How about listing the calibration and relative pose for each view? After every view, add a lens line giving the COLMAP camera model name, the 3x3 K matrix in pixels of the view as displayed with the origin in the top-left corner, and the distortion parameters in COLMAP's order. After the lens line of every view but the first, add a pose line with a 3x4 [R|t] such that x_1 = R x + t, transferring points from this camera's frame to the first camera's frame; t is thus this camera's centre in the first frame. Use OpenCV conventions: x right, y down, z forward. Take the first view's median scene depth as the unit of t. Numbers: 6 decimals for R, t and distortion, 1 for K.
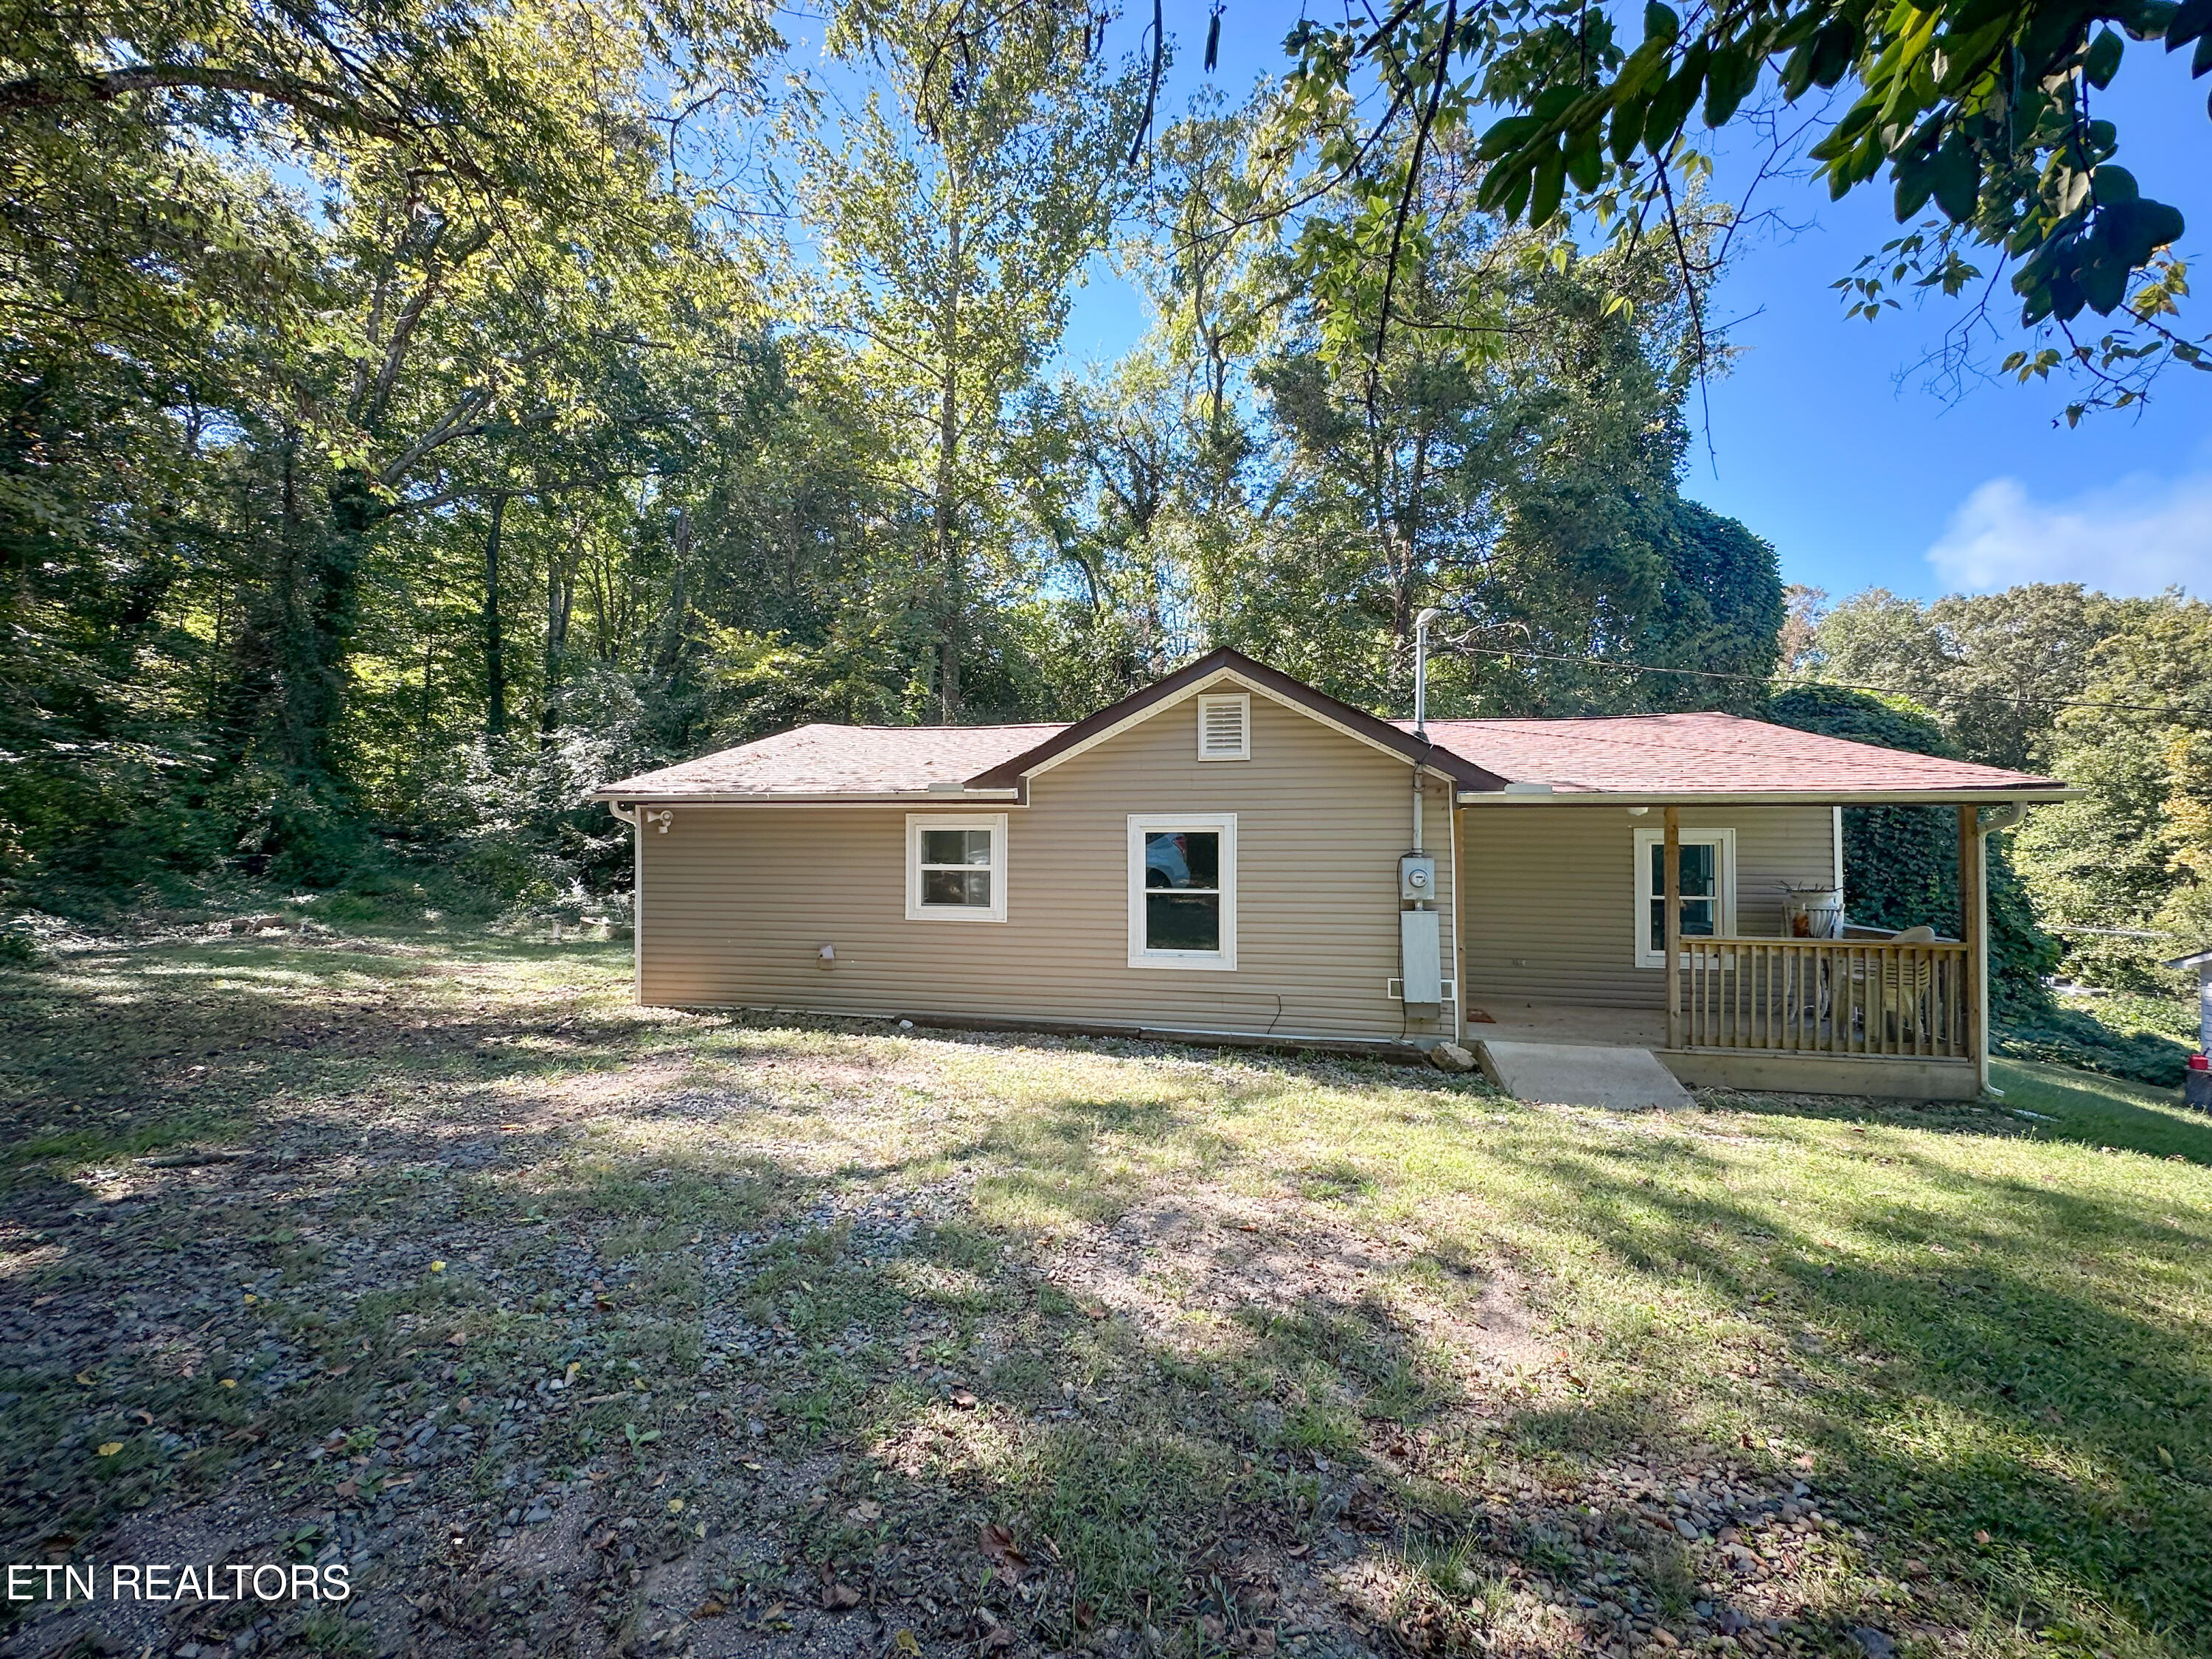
lens RADIAL K [[892.7, 0, 1109.4], [0, 892.7, 831.2], [0, 0, 1]] dist [0.001316, 0.000137]
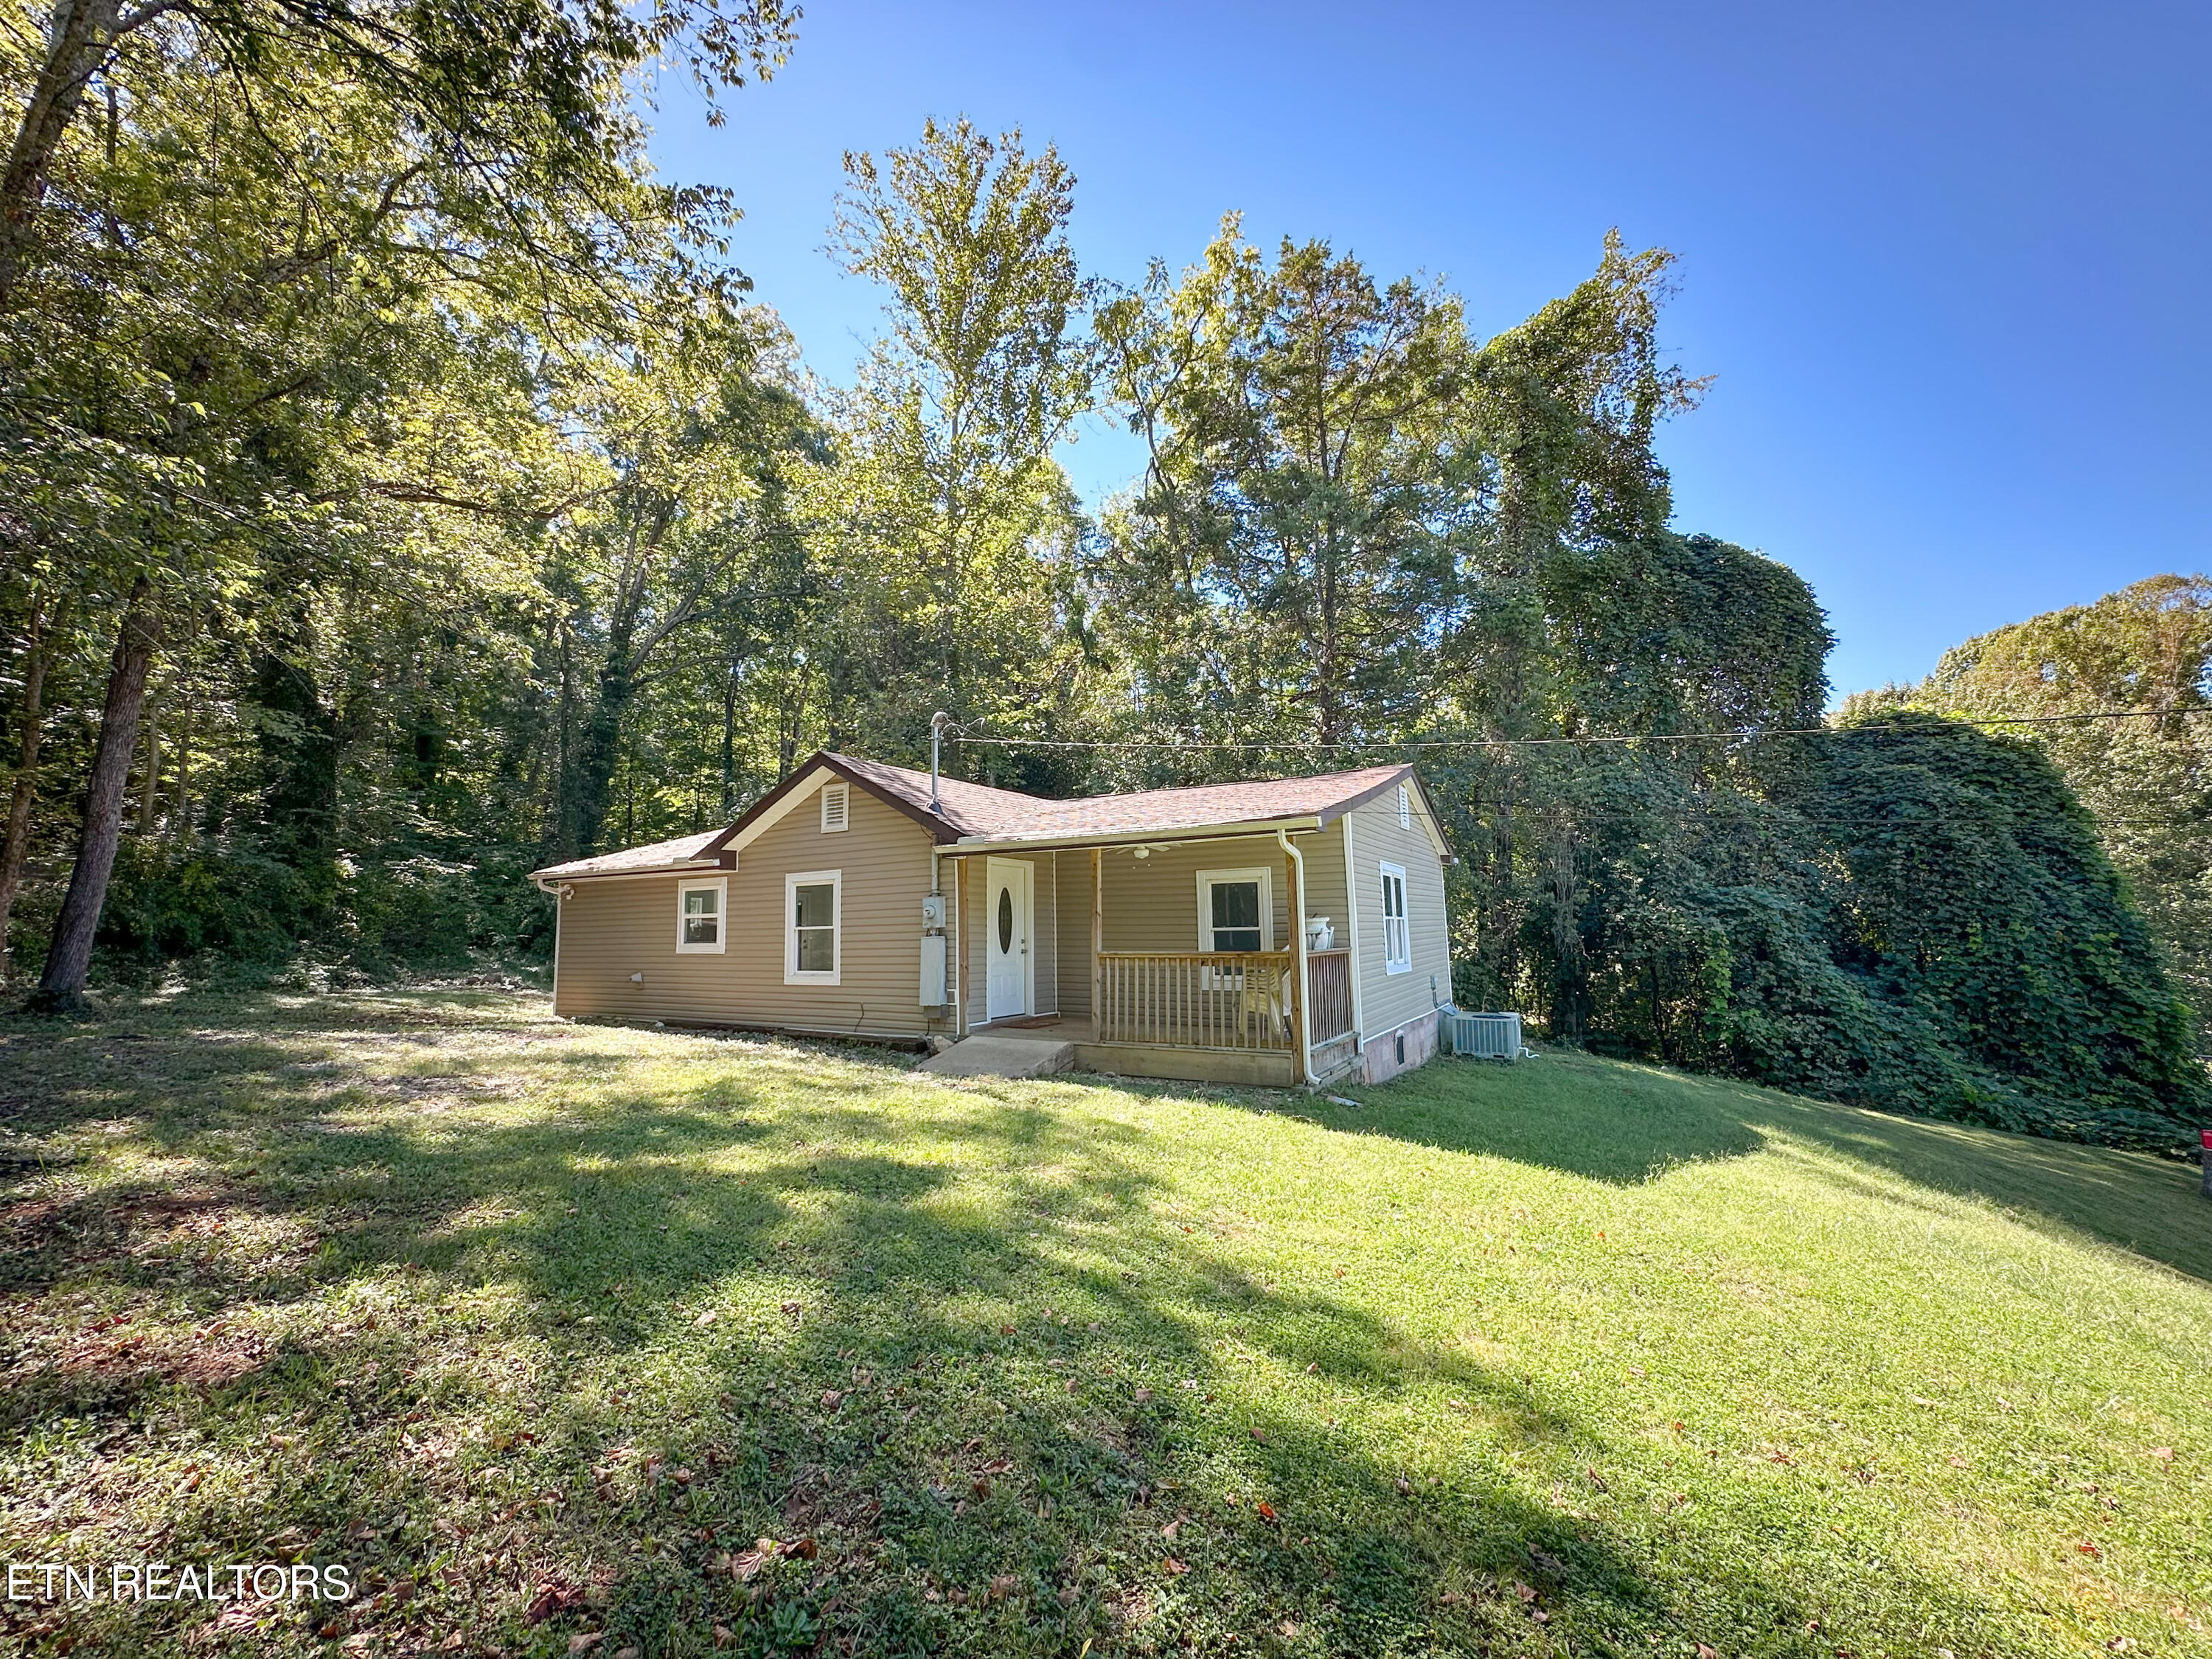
lens RADIAL K [[892.7, 0, 1099.0], [0, 892.7, 829.5], [0, 0, 1]] dist [0.001316, 0.000137]
pose [[0.951612, -0.053810, -0.302554, 0.896317], [0.023731, 0.994478, -0.102230, 0.065411], [0.306384, 0.090104, 0.947634, -0.180420]]
